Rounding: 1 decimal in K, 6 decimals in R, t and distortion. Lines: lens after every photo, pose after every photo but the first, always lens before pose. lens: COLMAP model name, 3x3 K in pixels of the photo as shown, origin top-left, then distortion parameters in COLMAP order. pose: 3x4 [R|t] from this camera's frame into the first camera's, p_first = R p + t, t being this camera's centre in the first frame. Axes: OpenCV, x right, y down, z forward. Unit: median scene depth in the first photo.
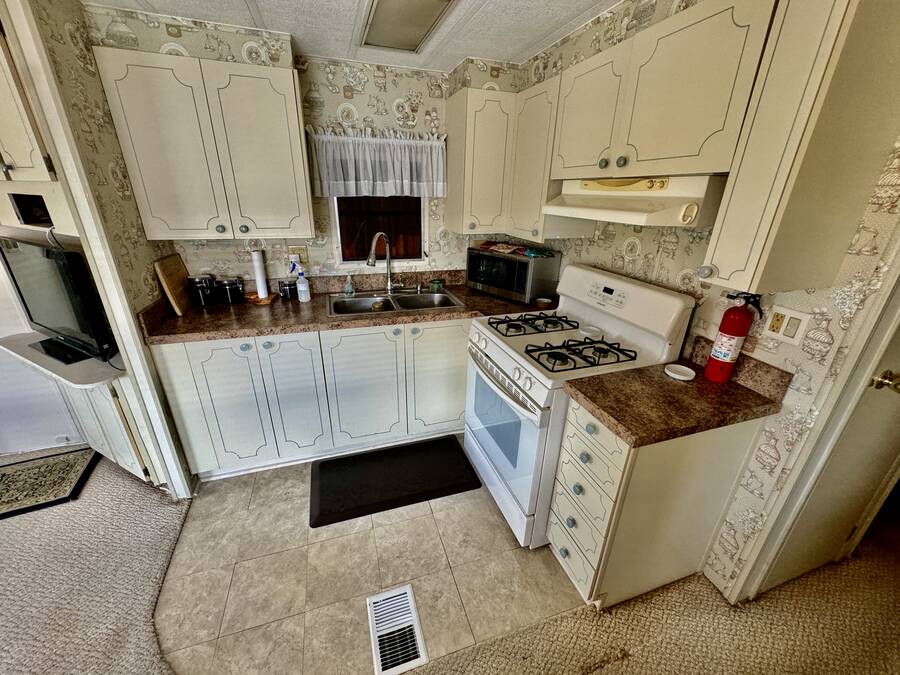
lens RADIAL K [[358.6, 0, 447.9], [0, 358.6, 339.2], [0, 0, 1]] dist [-0.002008, -0.000651]
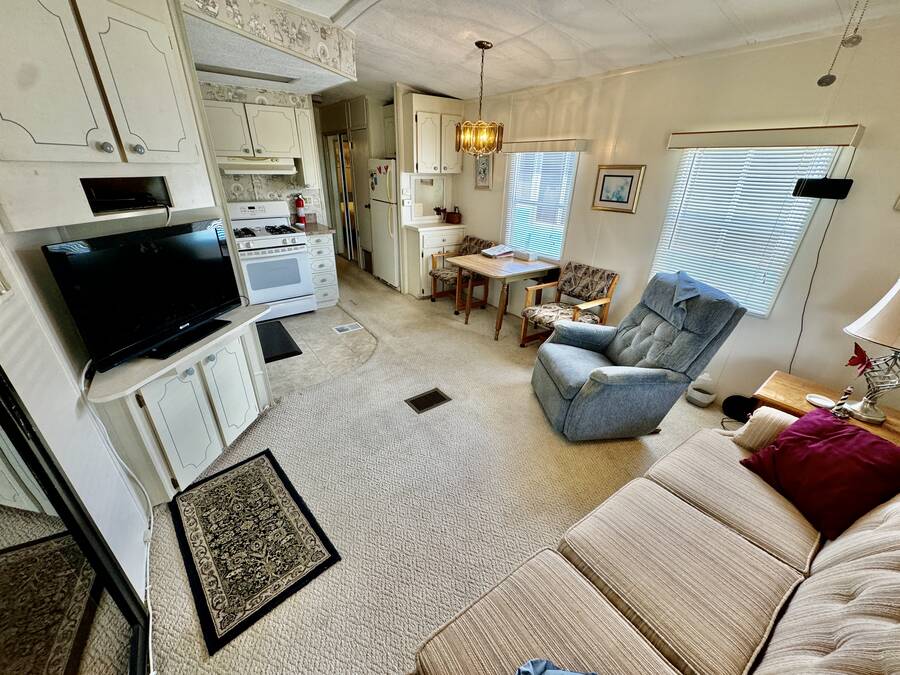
lens RADIAL K [[358.6, 0, 448.0], [0, 358.6, 339.7], [0, 0, 1]] dist [-0.002008, -0.000651]
pose [[-0.293837, -0.439237, 0.848959, -2.129668], [0.342220, 0.780949, 0.522498, -0.238252], [-0.892494, 0.444060, -0.079156, 0.441869]]
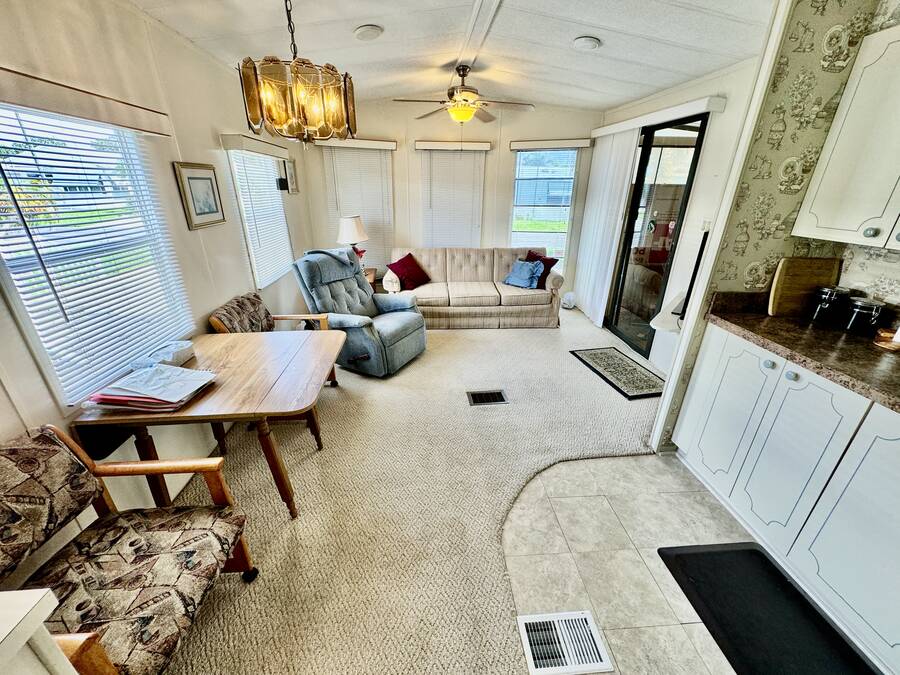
lens RADIAL K [[358.6, 0, 448.6], [0, 358.6, 340.7], [0, 0, 1]] dist [-0.002008, -0.000651]
pose [[-0.247055, 0.359840, -0.899710, 0.385083], [-0.385991, 0.815104, 0.431992, -0.099045], [0.888805, 0.454006, -0.062481, 0.346710]]
